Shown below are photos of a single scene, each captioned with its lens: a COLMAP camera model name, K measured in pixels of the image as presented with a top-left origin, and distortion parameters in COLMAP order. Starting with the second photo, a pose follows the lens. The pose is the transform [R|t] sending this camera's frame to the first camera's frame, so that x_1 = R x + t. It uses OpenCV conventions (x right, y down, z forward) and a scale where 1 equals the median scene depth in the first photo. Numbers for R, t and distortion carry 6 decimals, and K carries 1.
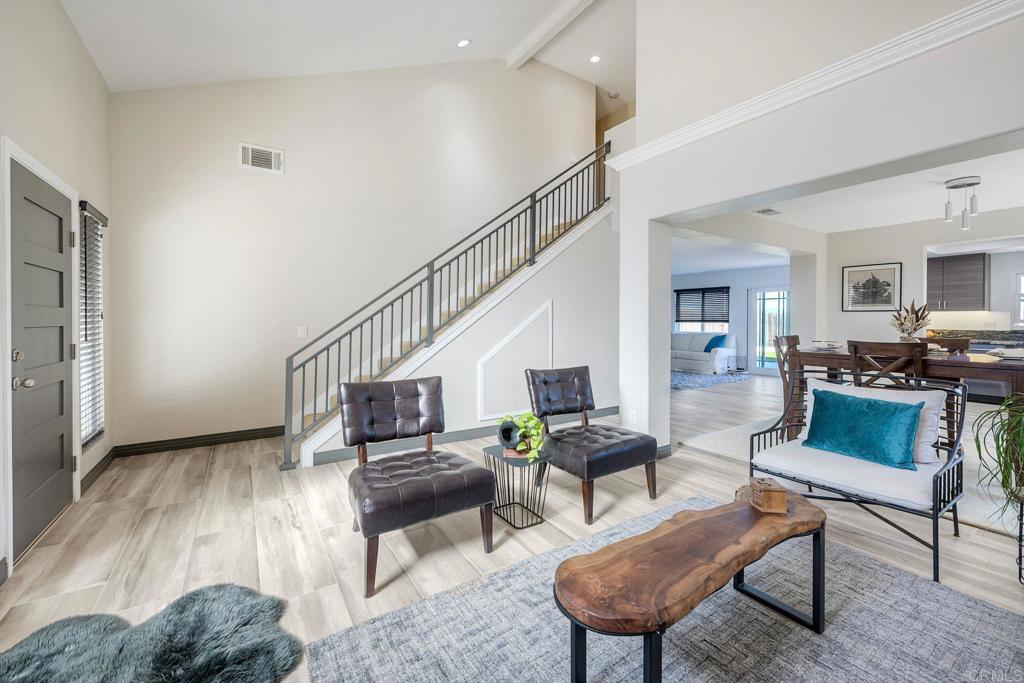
lens RADIAL K [[409.7, 0, 511.2], [0, 409.7, 326.6], [0, 0, 1]] dist [0.000236, 0.000032]
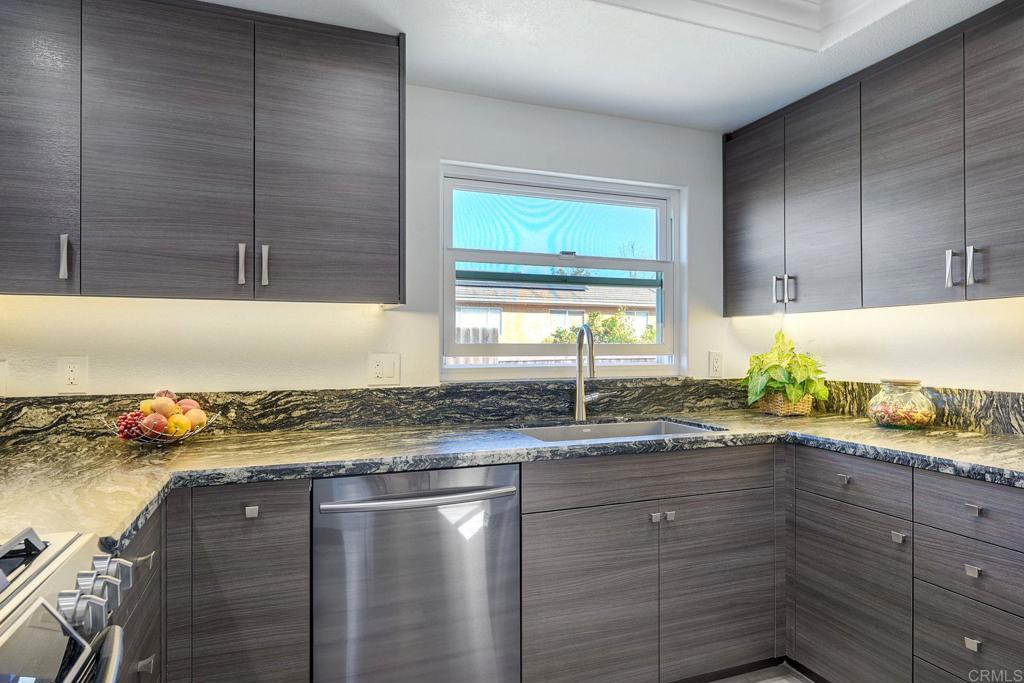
lens RADIAL K [[589.9, 0, 512.0], [0, 589.9, 341.5], [0, 0, 1]] dist [0.000001, -0.000008]
pose [[0.219937, 0.004128, 0.975505, 0.856814], [0.023392, 0.999681, -0.009504, -0.013843], [-0.975234, 0.024910, 0.219770, 0.866669]]
